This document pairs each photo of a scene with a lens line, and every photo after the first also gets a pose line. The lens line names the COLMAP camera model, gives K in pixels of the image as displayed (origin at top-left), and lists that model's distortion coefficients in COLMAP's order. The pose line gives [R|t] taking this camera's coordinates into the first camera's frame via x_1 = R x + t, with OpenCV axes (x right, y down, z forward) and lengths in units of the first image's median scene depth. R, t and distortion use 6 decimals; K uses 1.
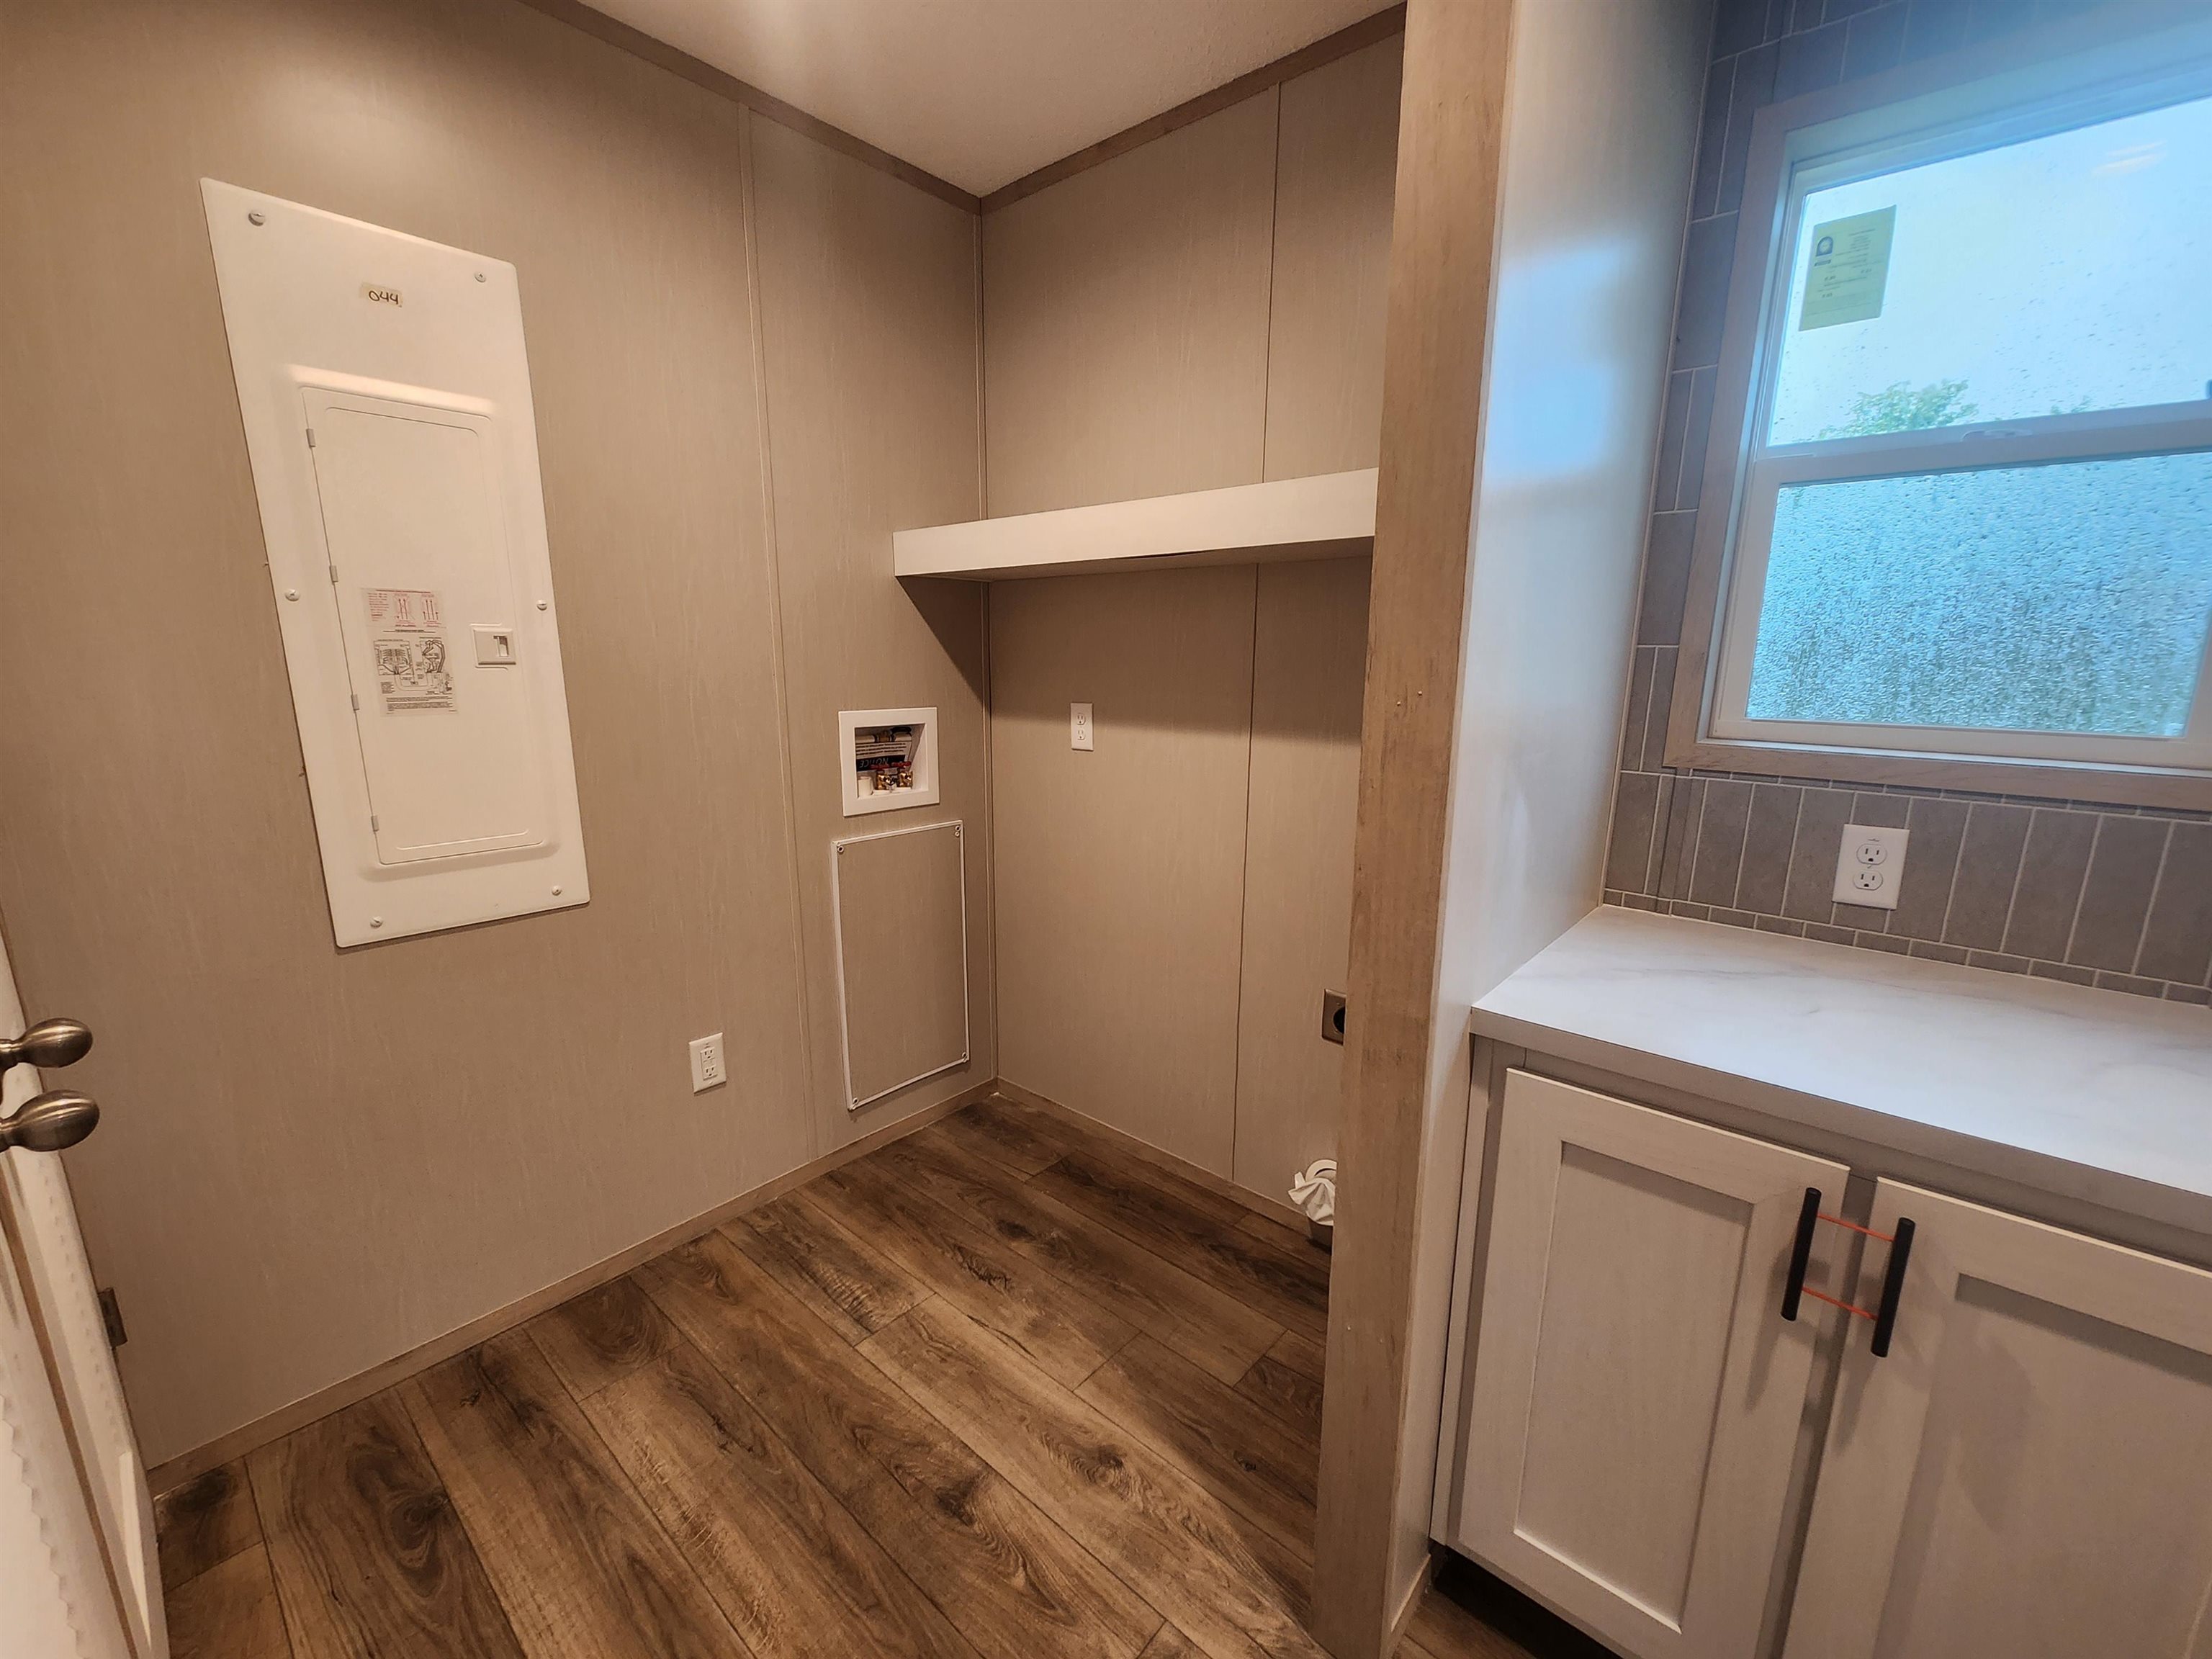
lens RADIAL K [[907.2, 0, 1117.5], [0, 907.2, 844.6], [0, 0, 1]] dist [0.003424, 0.000416]
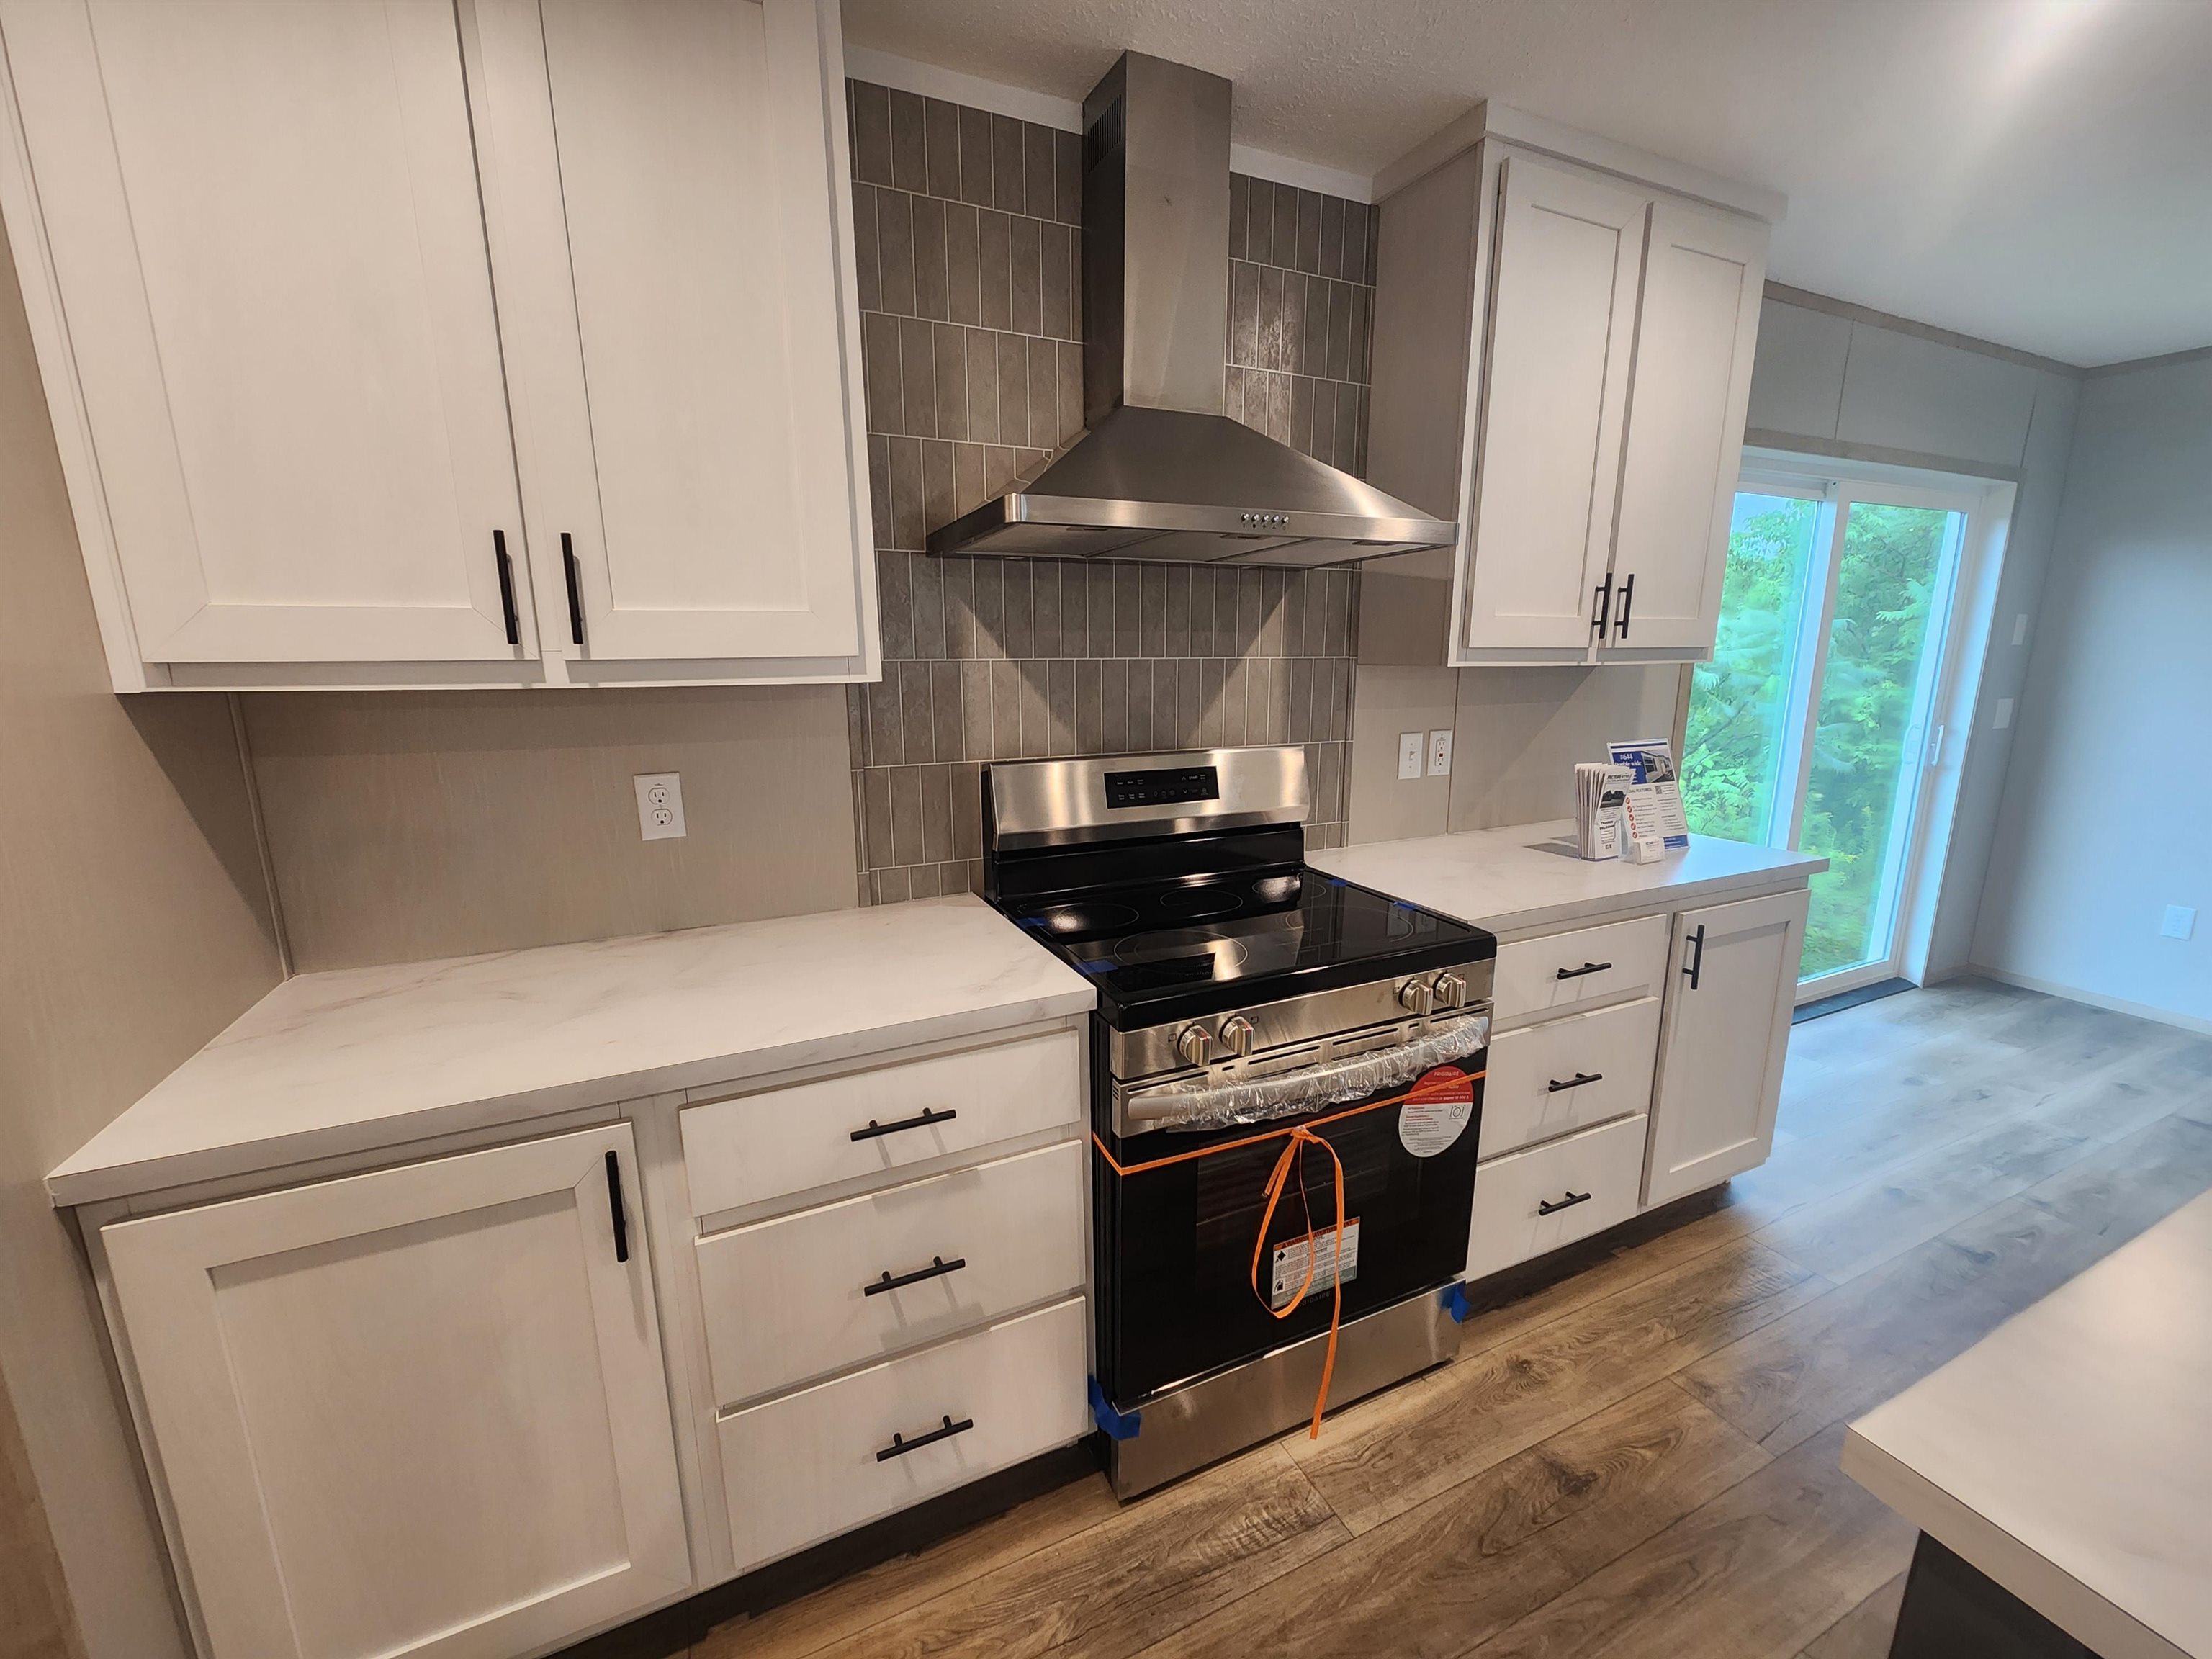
lens RADIAL K [[907.2, 0, 1106.8], [0, 907.2, 843.8], [0, 0, 1]] dist [0.003424, 0.000416]
pose [[0.406180, -0.196730, 0.892365, -1.079064], [0.201111, 0.971852, 0.122714, -0.222922], [-0.891388, 0.129620, 0.434311, 0.825936]]
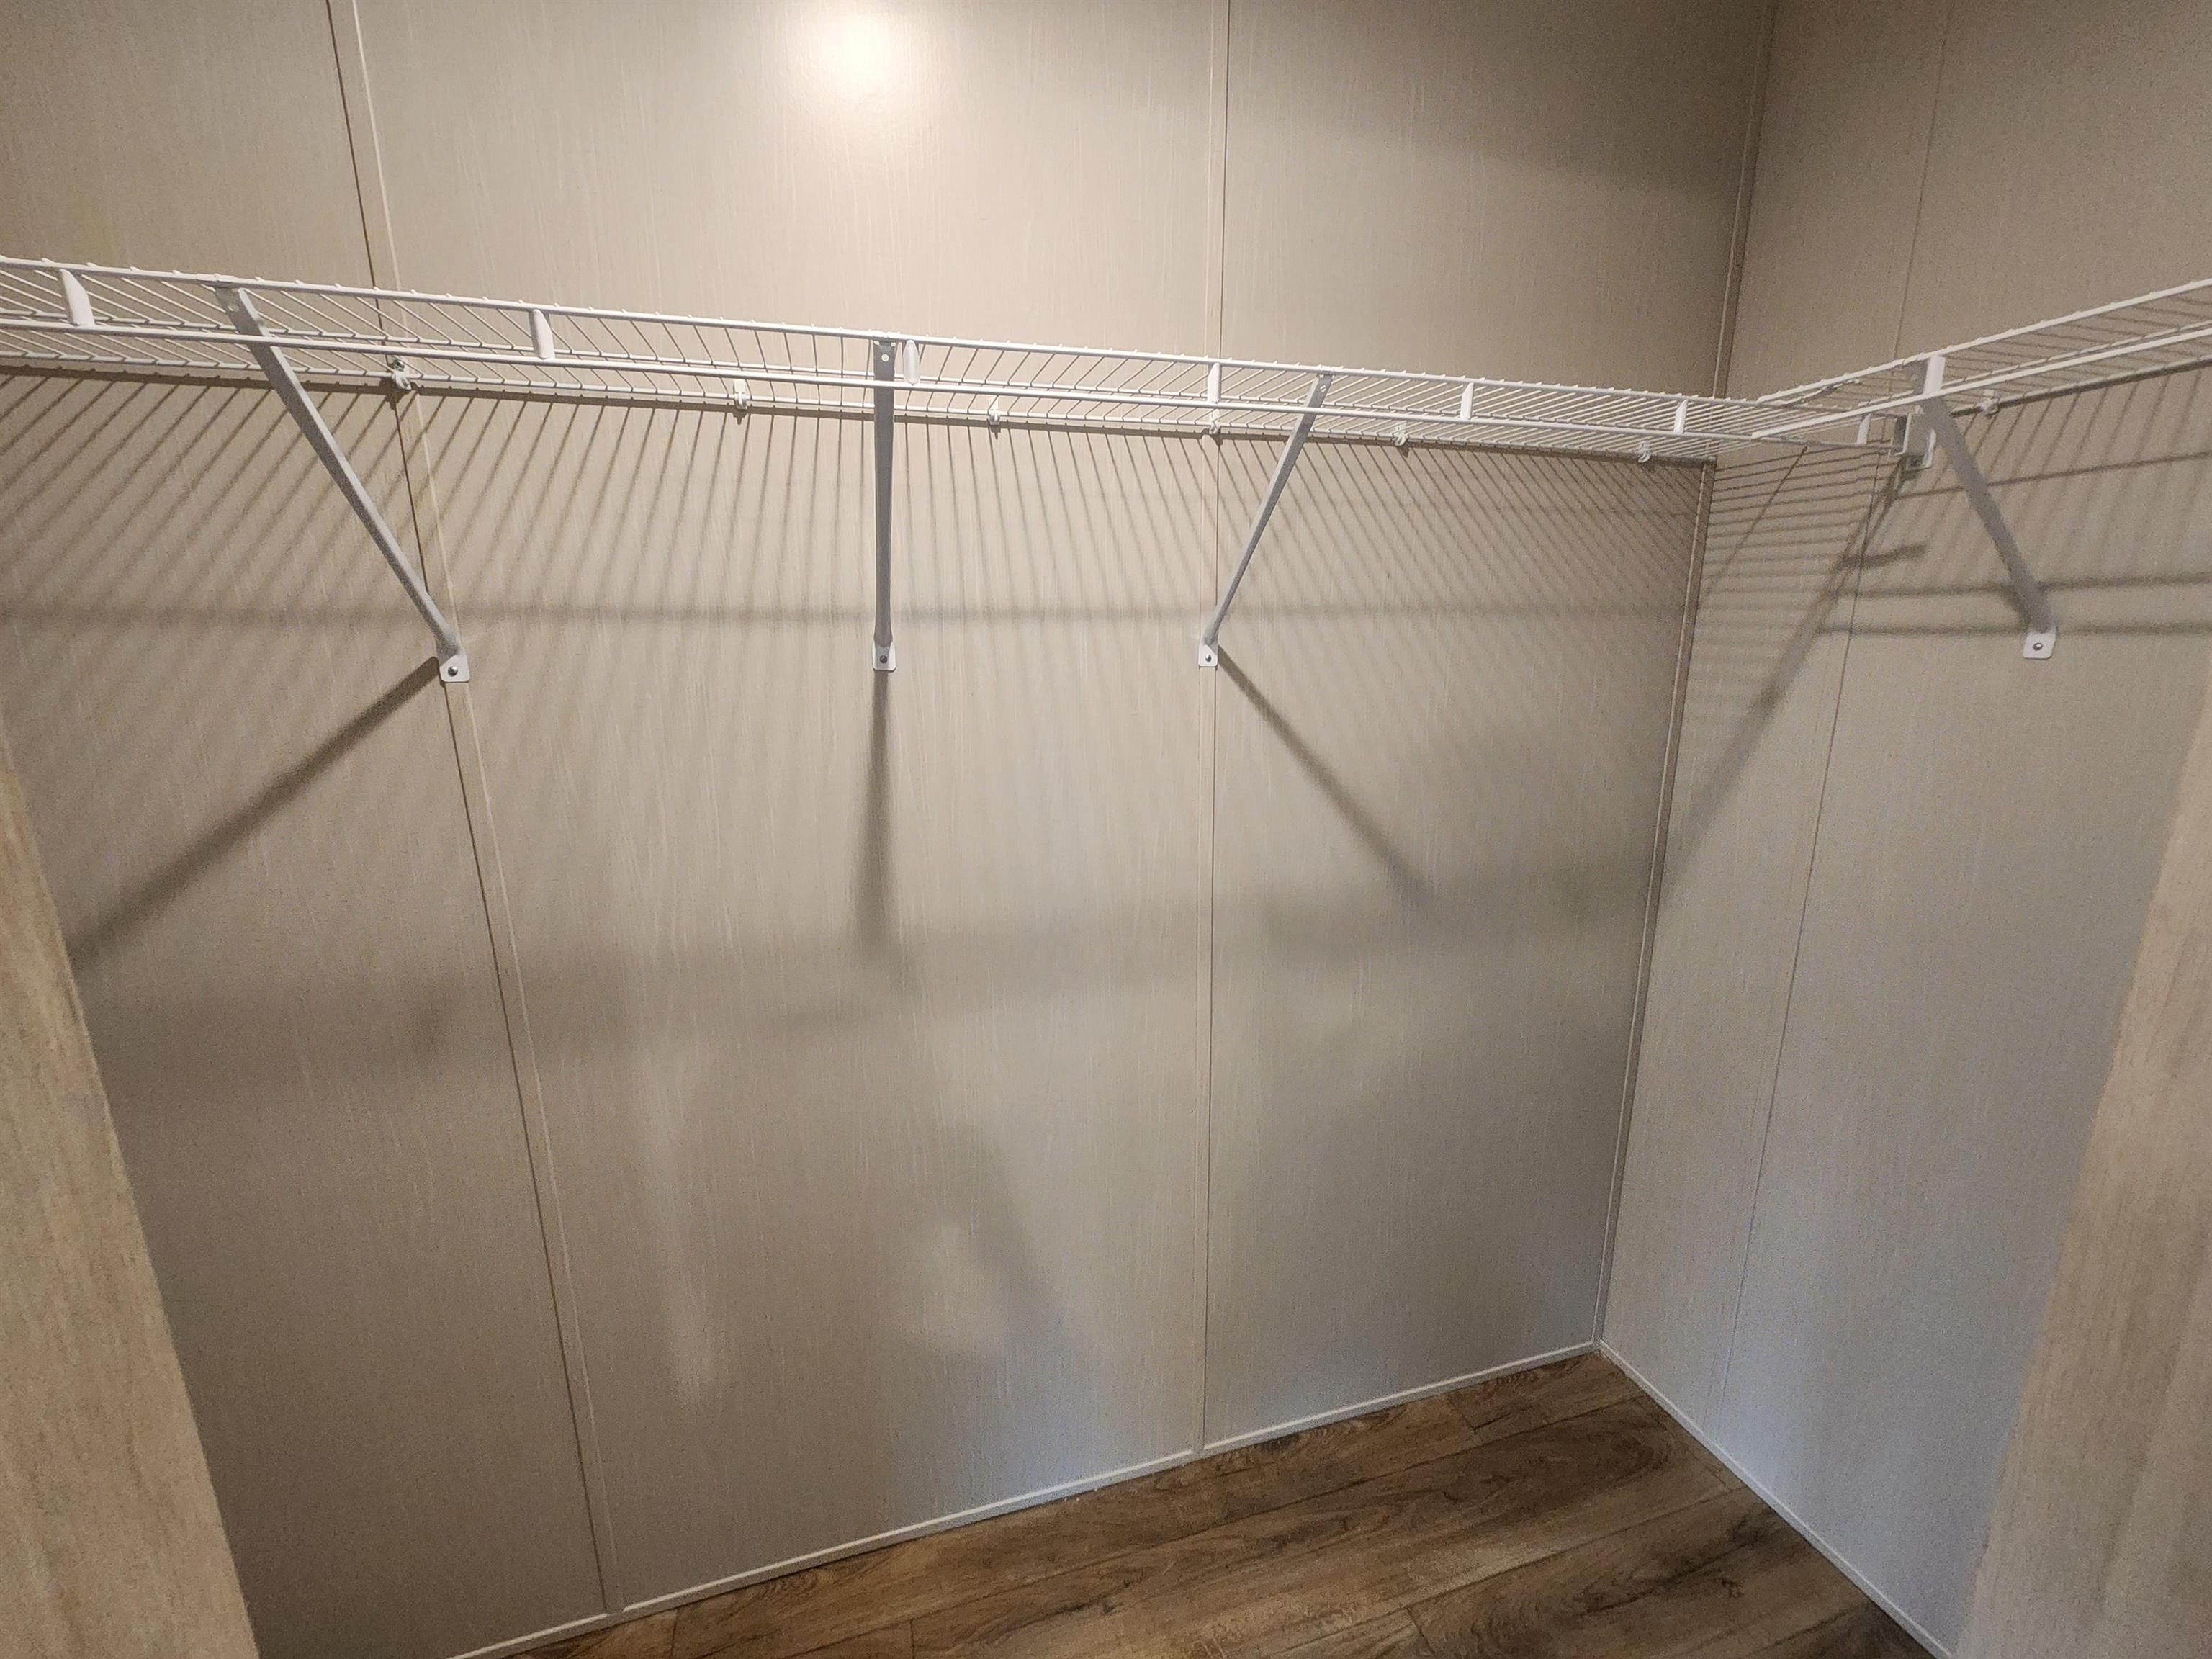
lens RADIAL K [[907.2, 0, 1111.5], [0, 907.2, 838.4], [0, 0, 1]] dist [0.003424, 0.000416]
pose [[0.534765, -0.195153, 0.822157, -0.966431], [0.187450, 0.976121, 0.109774, -0.164688], [-0.823947, 0.095410, 0.558576, 0.404940]]
